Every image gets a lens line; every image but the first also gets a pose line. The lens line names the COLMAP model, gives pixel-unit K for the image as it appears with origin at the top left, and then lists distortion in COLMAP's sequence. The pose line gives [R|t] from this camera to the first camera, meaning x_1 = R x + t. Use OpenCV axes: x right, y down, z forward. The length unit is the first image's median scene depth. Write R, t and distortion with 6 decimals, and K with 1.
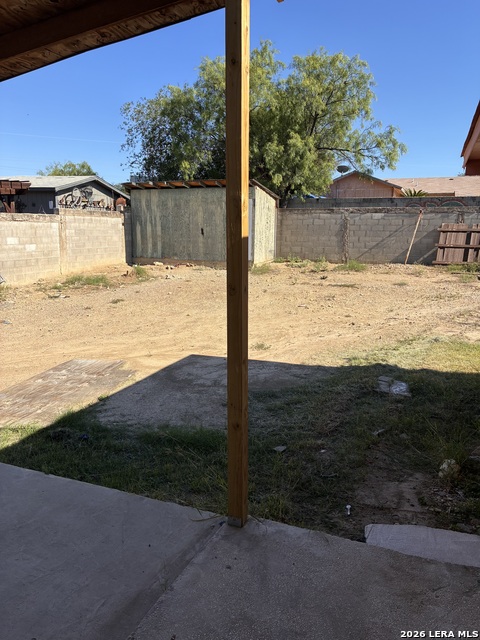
lens RADIAL K [[493.8, 0, 240.0], [0, 493.8, 320.0], [0, 0, 1]] dist [0.076417, -0.147200]
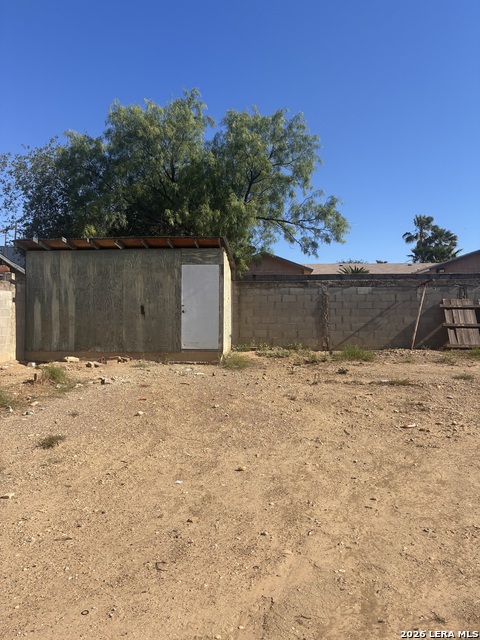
lens RADIAL K [[493.8, 0, 240.0], [0, 493.8, 320.0], [0, 0, 1]] dist [0.076417, -0.147200]
pose [[0.960198, -0.012295, 0.279050, -0.134190], [0.061799, 0.983624, -0.169309, -0.039660], [-0.272398, 0.179815, 0.945233, 0.307943]]
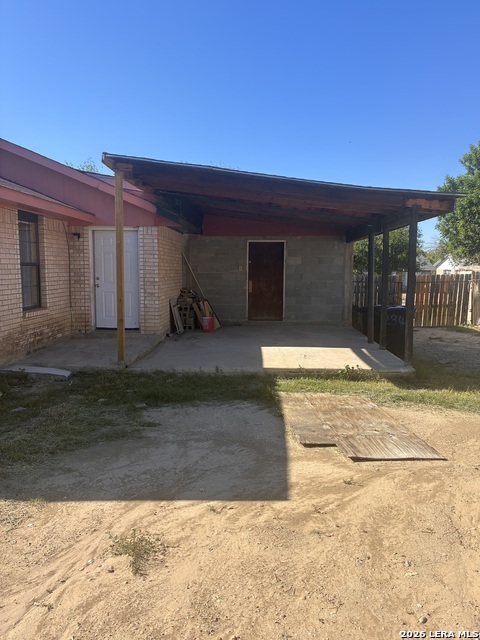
lens RADIAL K [[493.8, 0, 240.0], [0, 493.8, 320.0], [0, 0, 1]] dist [0.076417, -0.147200]
pose [[-0.948875, 0.027906, -0.314415, 0.035474], [-0.062496, 0.959756, 0.273792, -0.093411], [0.309402, 0.279444, -0.908945, 0.567805]]
